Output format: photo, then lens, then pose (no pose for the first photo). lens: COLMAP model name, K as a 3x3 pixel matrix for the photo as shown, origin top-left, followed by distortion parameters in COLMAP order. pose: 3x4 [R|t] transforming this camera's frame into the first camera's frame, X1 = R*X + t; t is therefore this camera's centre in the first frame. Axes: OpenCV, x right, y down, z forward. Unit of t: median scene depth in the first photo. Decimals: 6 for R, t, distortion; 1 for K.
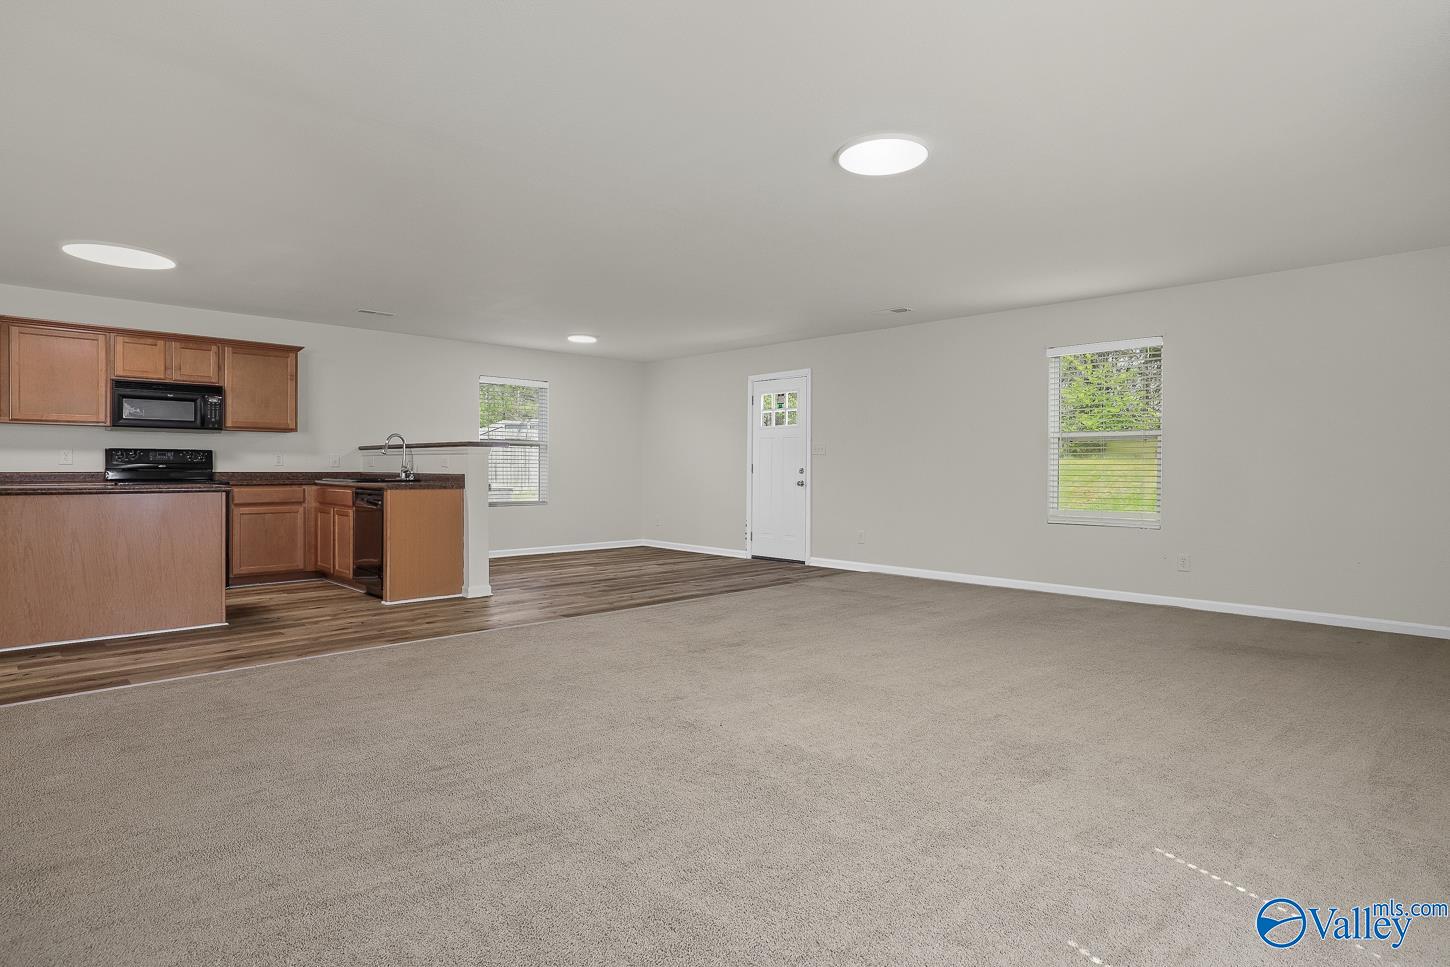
lens RADIAL K [[787.2, 0, 726.7], [0, 787.2, 470.2], [0, 0, 1]] dist [-0.003148, 0.000087]
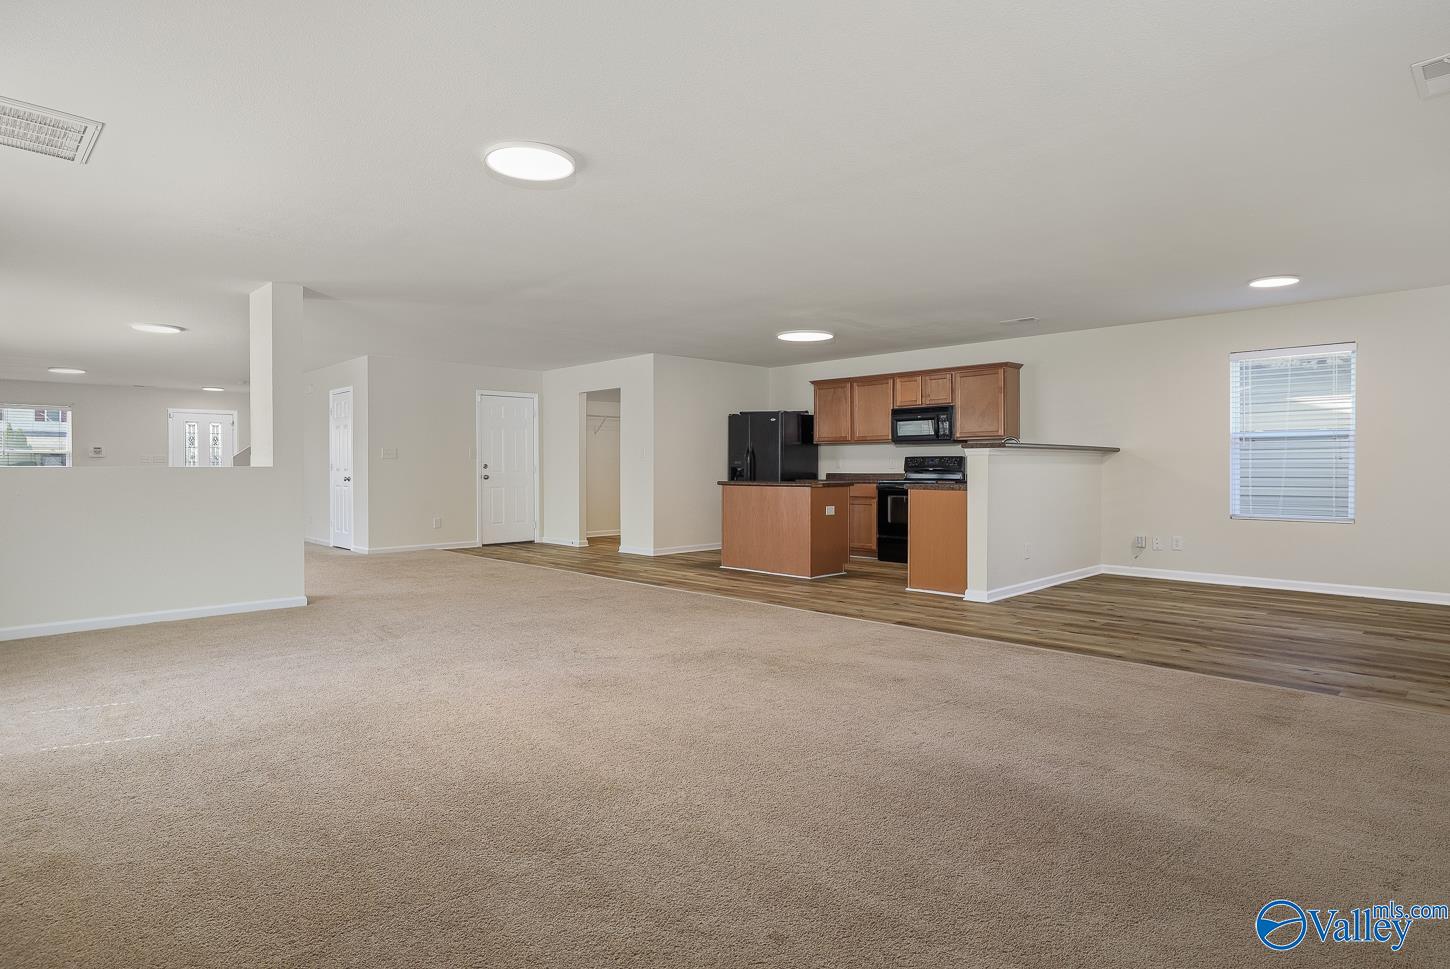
lens RADIAL K [[787.2, 0, 726.7], [0, 787.2, 471.2], [0, 0, 1]] dist [-0.003148, 0.000087]
pose [[0.003402, -0.000449, -0.999994, 0.611166], [-0.002906, 0.999996, -0.000459, -0.000105], [0.999990, 0.002908, 0.003400, 0.635302]]
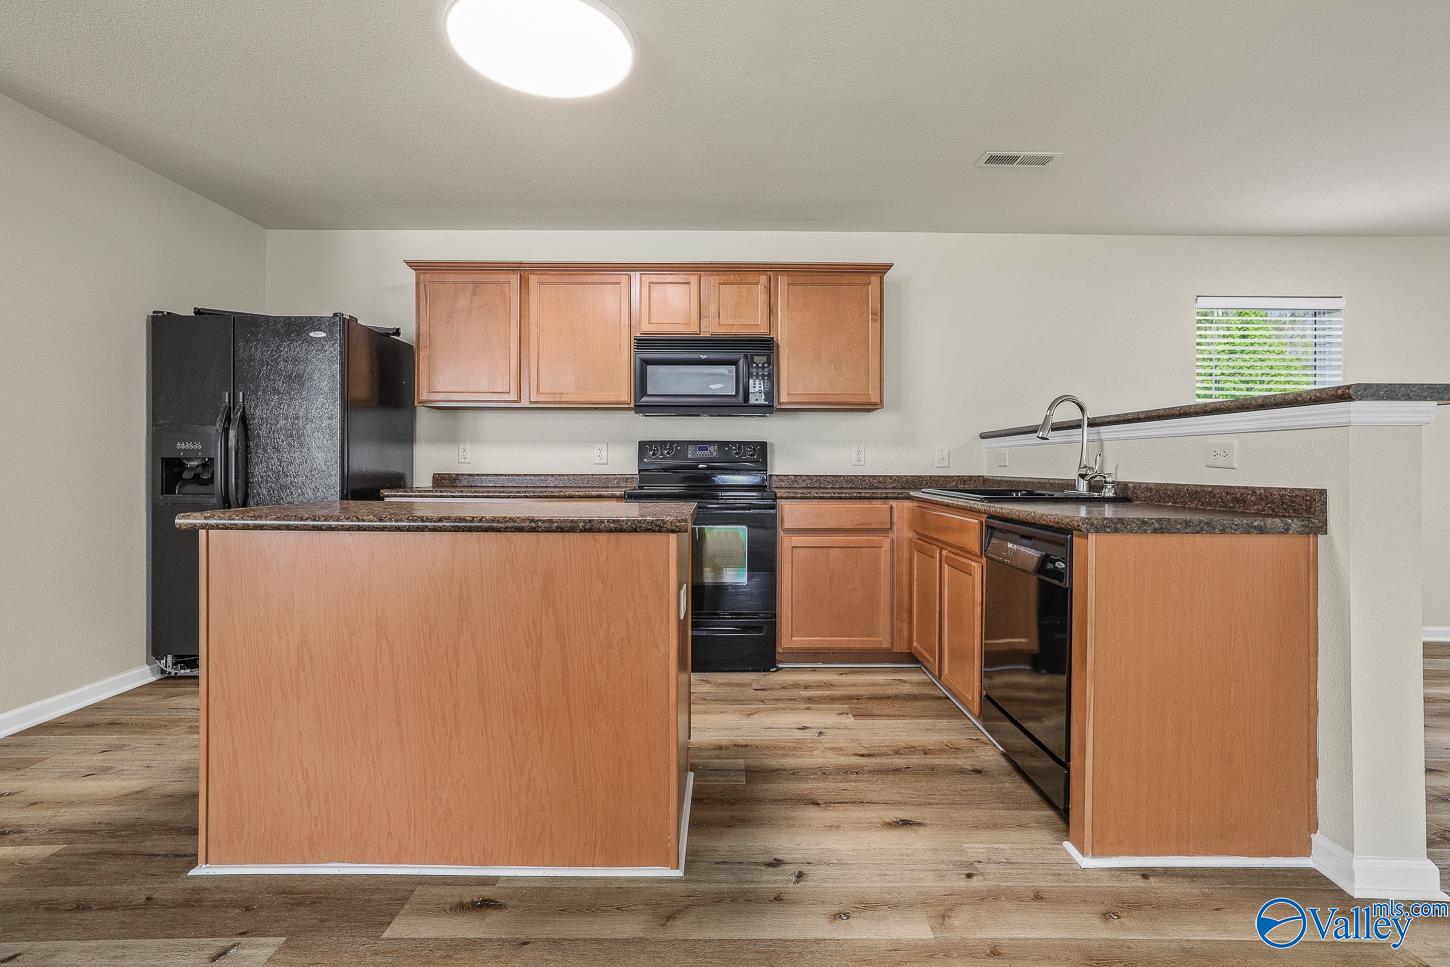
lens RADIAL K [[676.8, 0, 724.3], [0, 676.8, 467.0], [0, 0, 1]] dist [-0.002820, 0.000572]
pose [[0.717716, 0.000940, -0.696335, -0.293439], [-0.003257, 0.999993, -0.002007, -0.003013], [0.696328, 0.003708, 0.717714, 0.584082]]
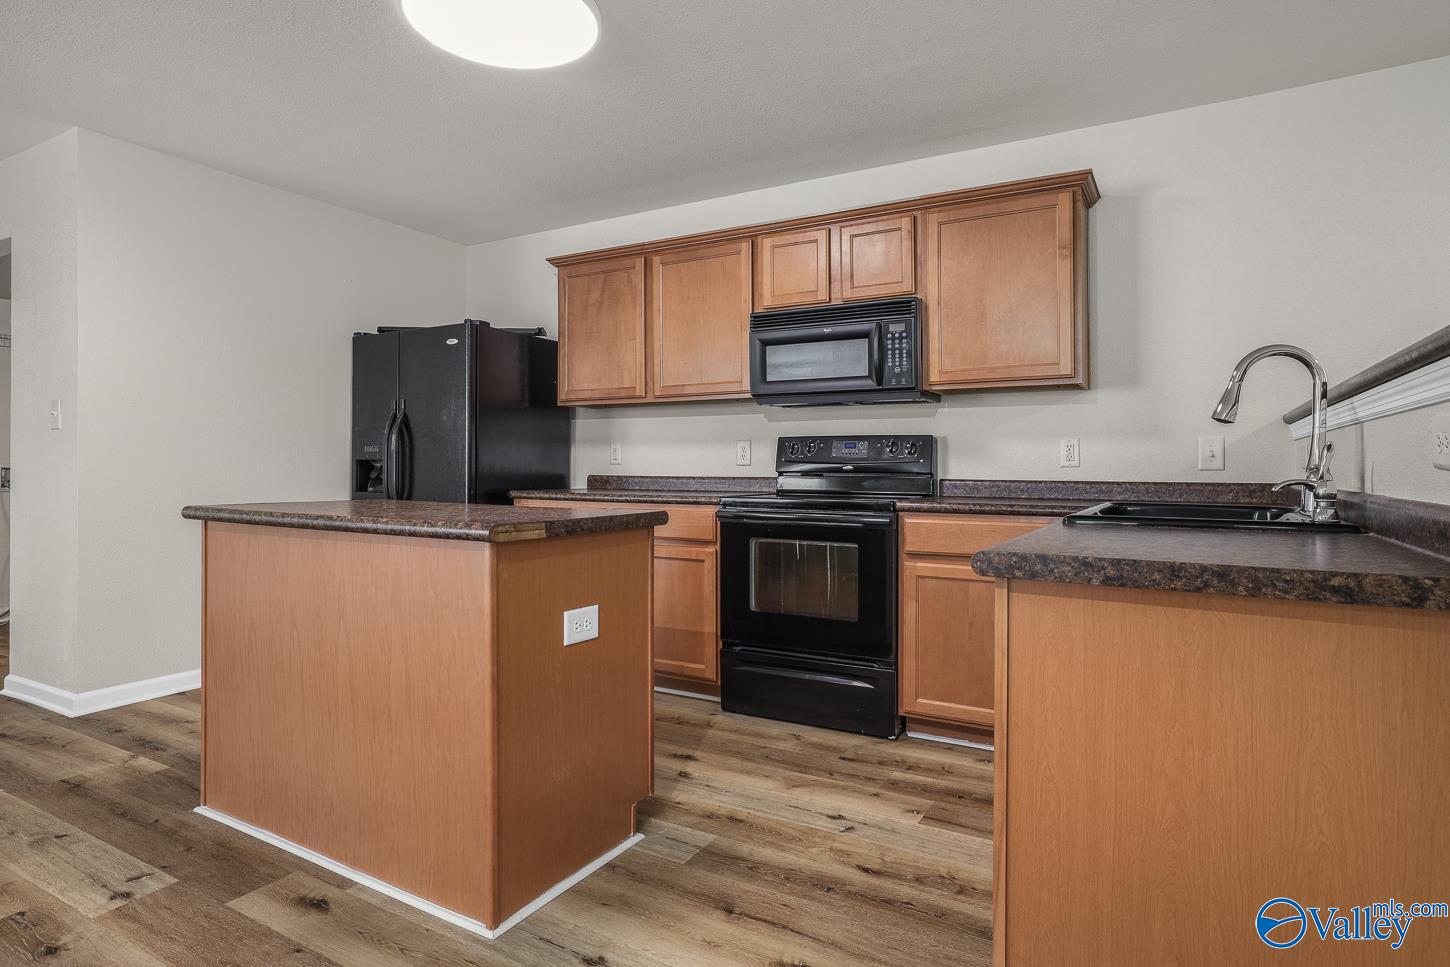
lens RADIAL K [[793.7, 0, 706.2], [0, 793.7, 469.6], [0, 0, 1]] dist [-0.001064, 0.001057]
pose [[0.260426, 0.001523, -0.965493, -0.215922], [-0.007393, 0.999973, -0.000417, -0.002820], [0.965466, 0.007247, 0.260430, 0.752748]]
